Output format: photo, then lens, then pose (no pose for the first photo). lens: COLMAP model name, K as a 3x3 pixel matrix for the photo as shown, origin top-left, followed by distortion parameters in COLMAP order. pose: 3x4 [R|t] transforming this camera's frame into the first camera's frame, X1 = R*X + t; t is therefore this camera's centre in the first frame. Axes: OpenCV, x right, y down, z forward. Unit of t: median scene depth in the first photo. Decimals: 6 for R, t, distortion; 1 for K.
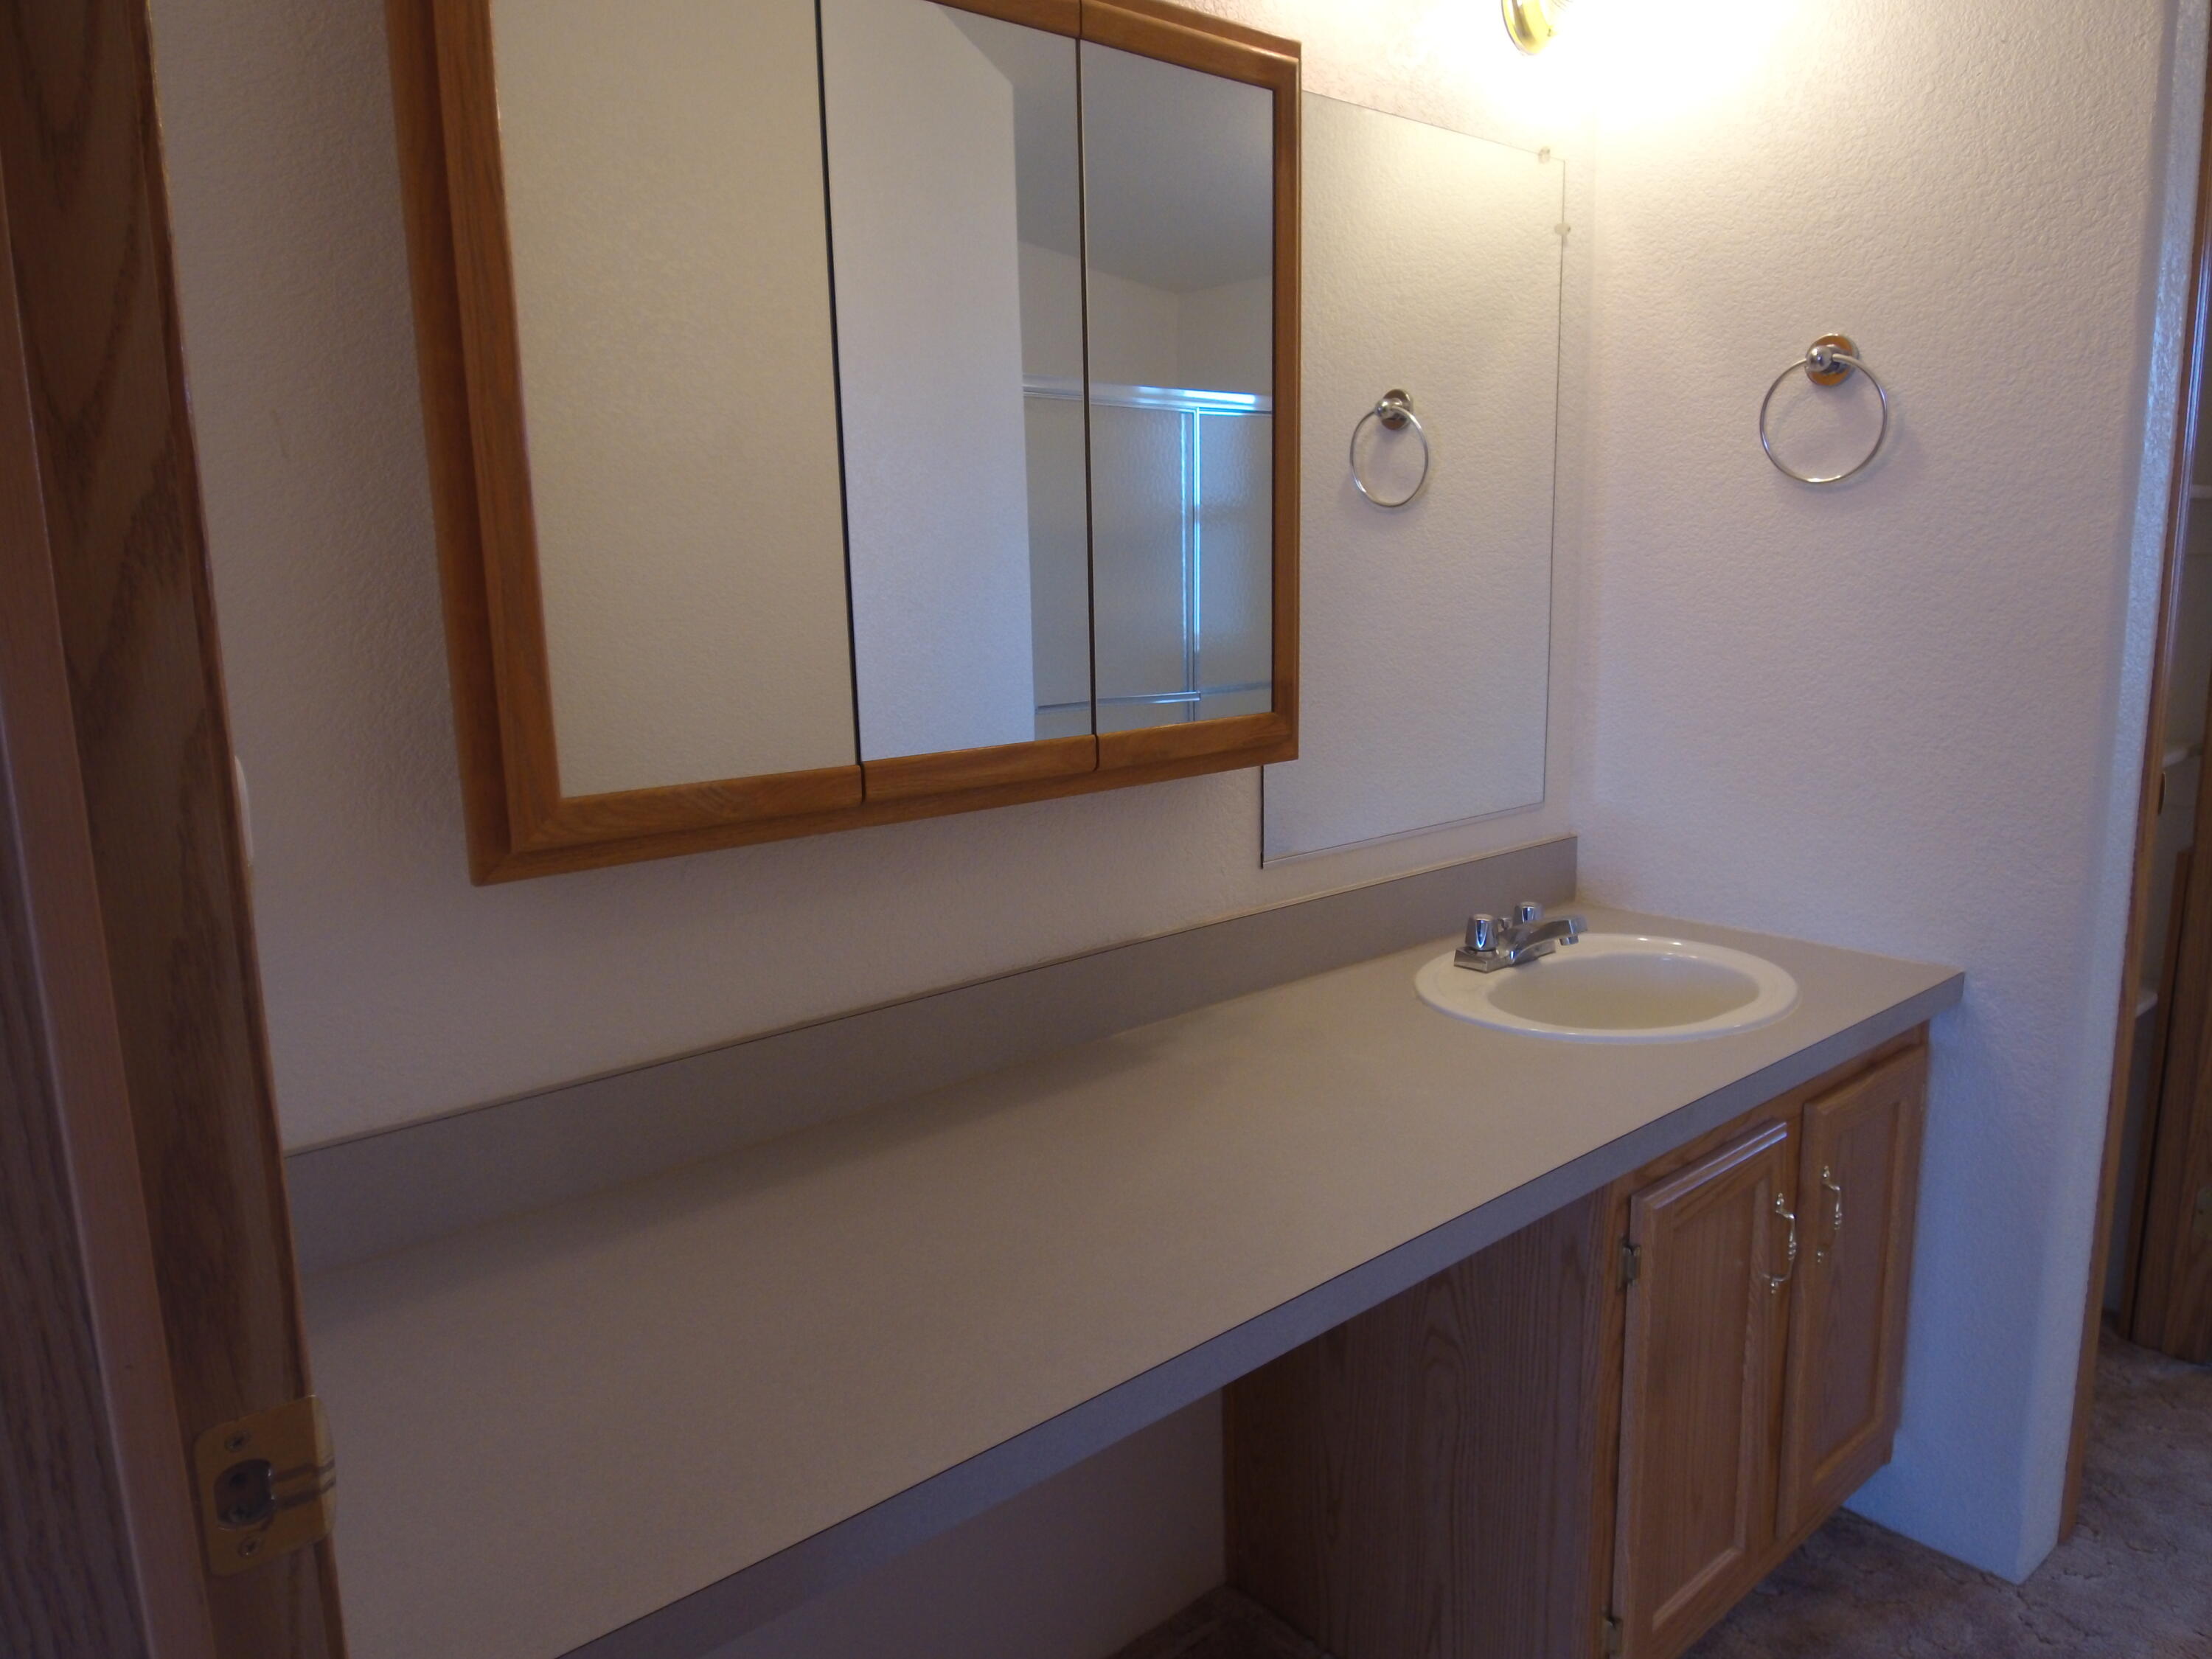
lens RADIAL K [[1512.7, 0, 1106.0], [0, 1512.7, 829.5], [0, 0, 1]] dist [0.052594, -0.073370]
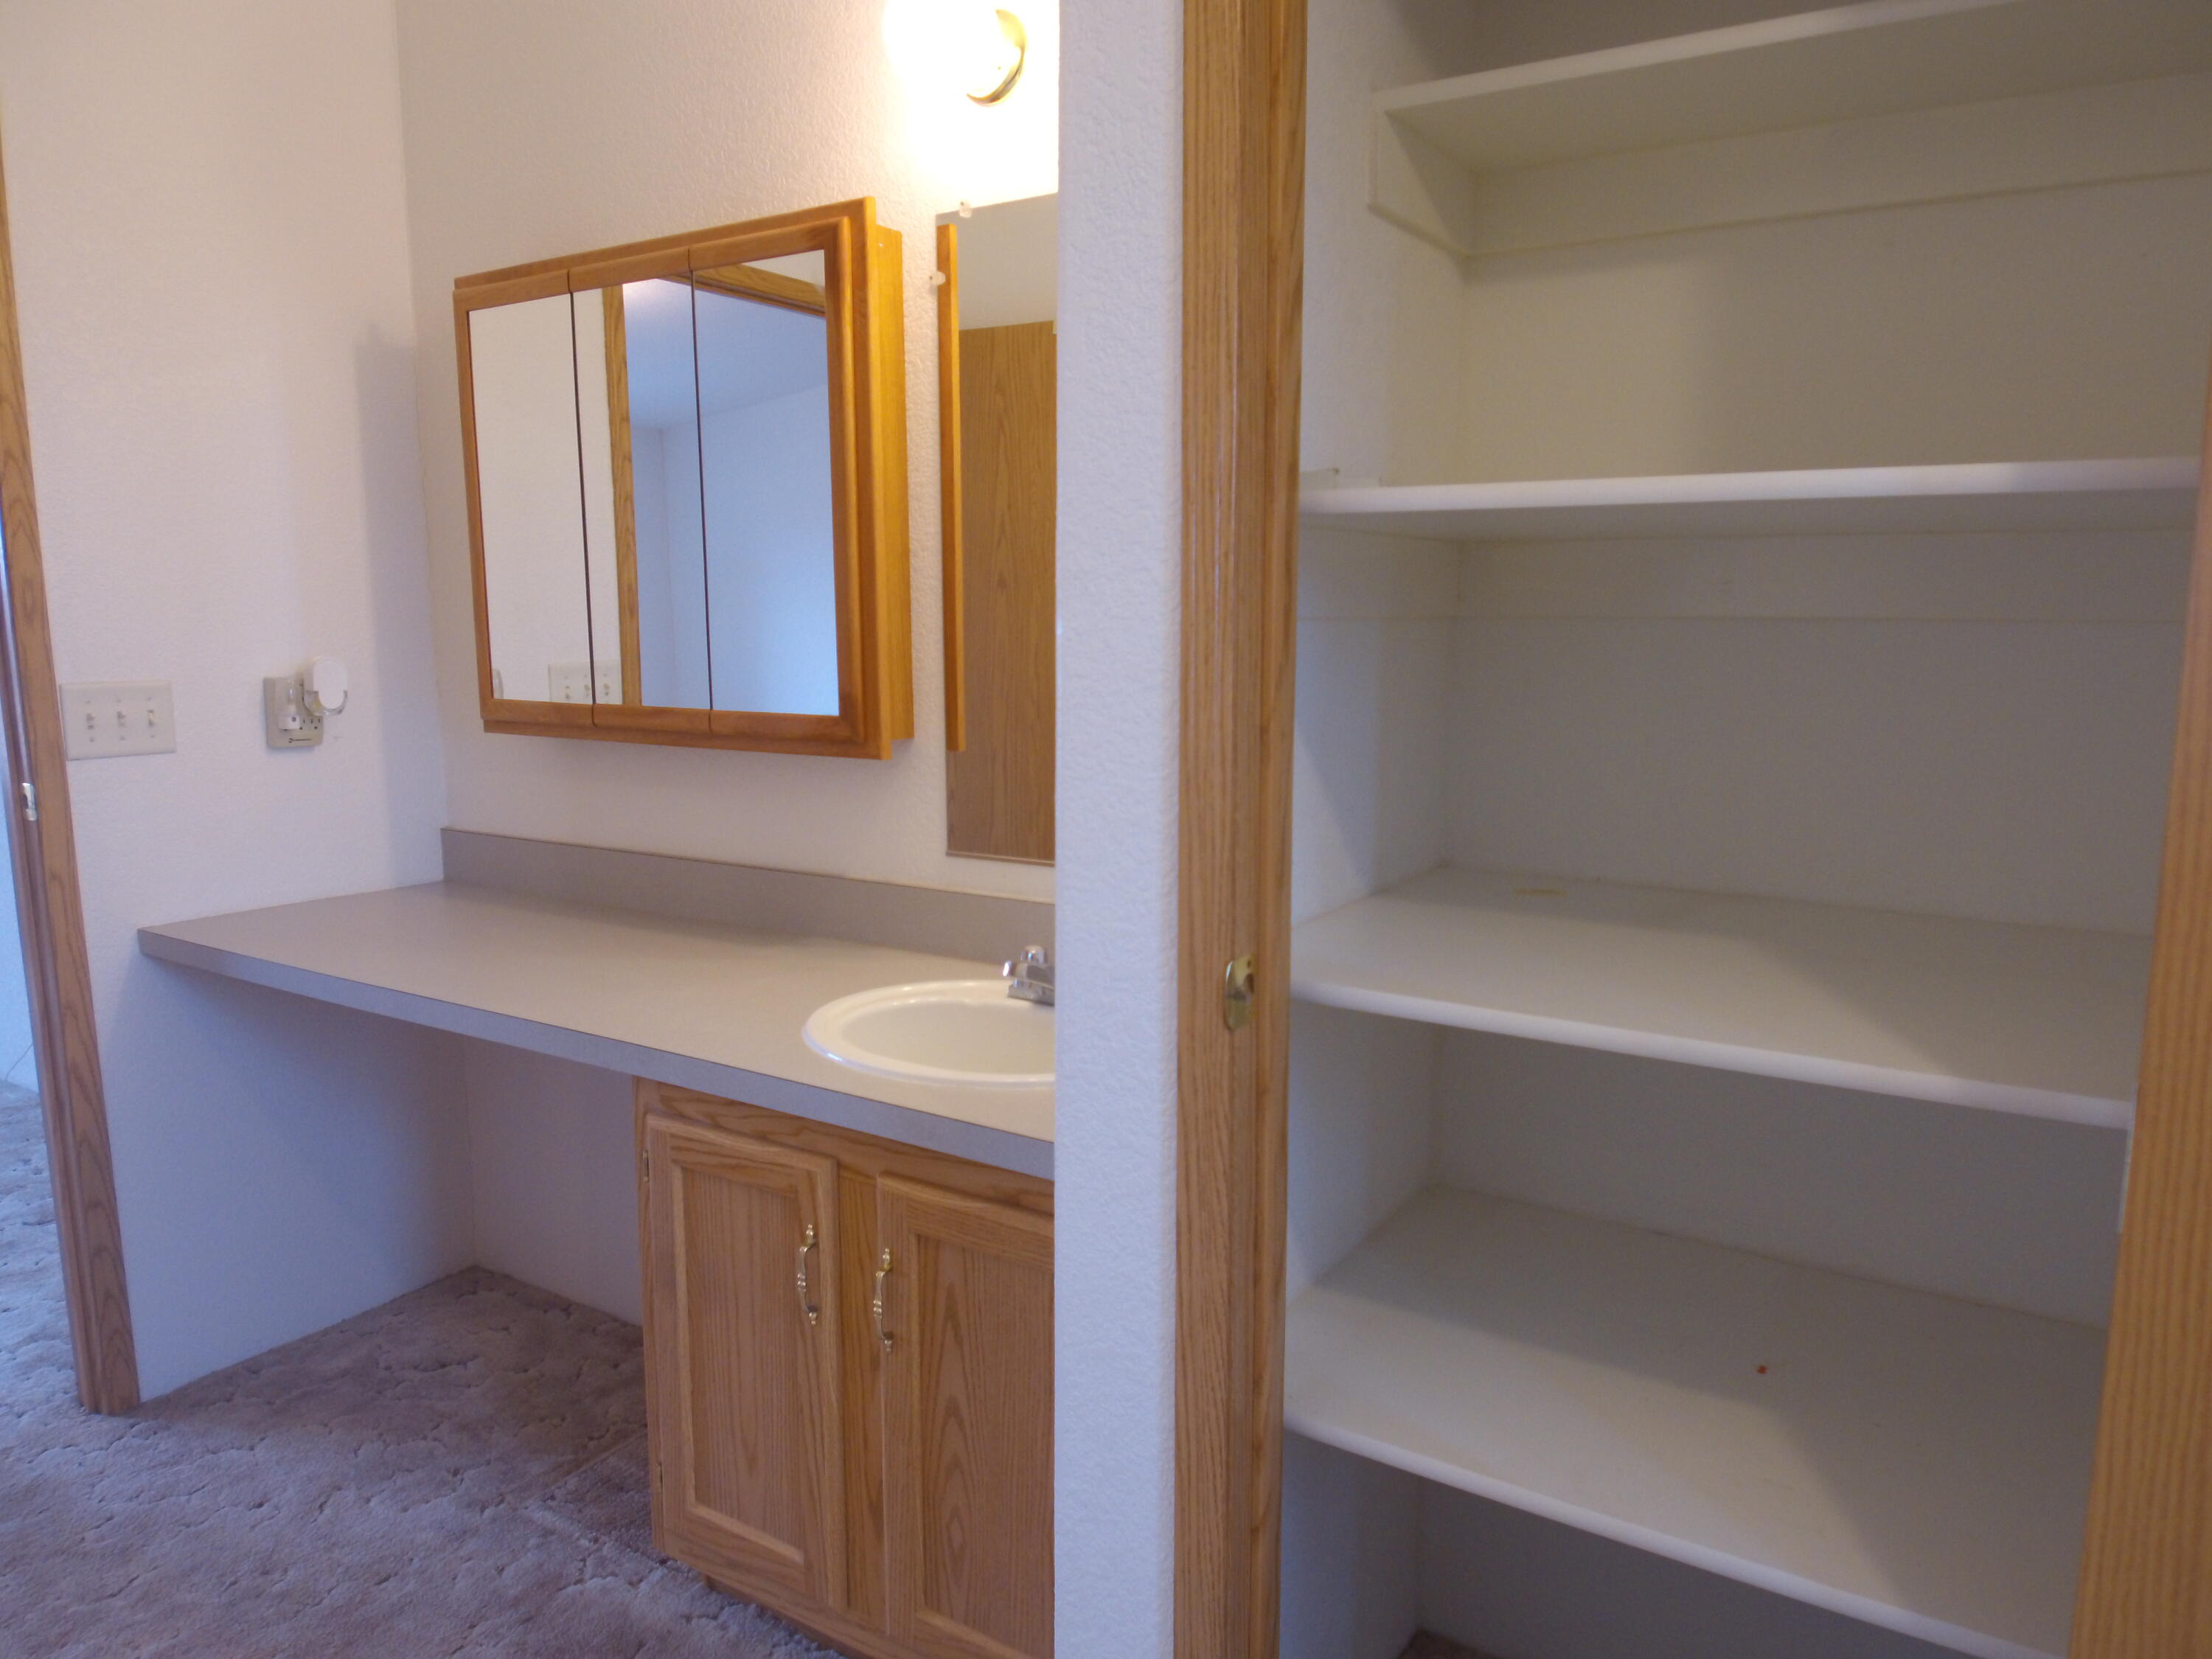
lens RADIAL K [[1512.7, 0, 1106.0], [0, 1512.7, 829.5], [0, 0, 1]] dist [0.052594, -0.073370]
pose [[0.280080, 0.163296, -0.945986, 1.516244], [-0.174514, 0.977667, 0.117096, -0.186808], [0.943981, 0.132291, 0.302323, 0.899668]]
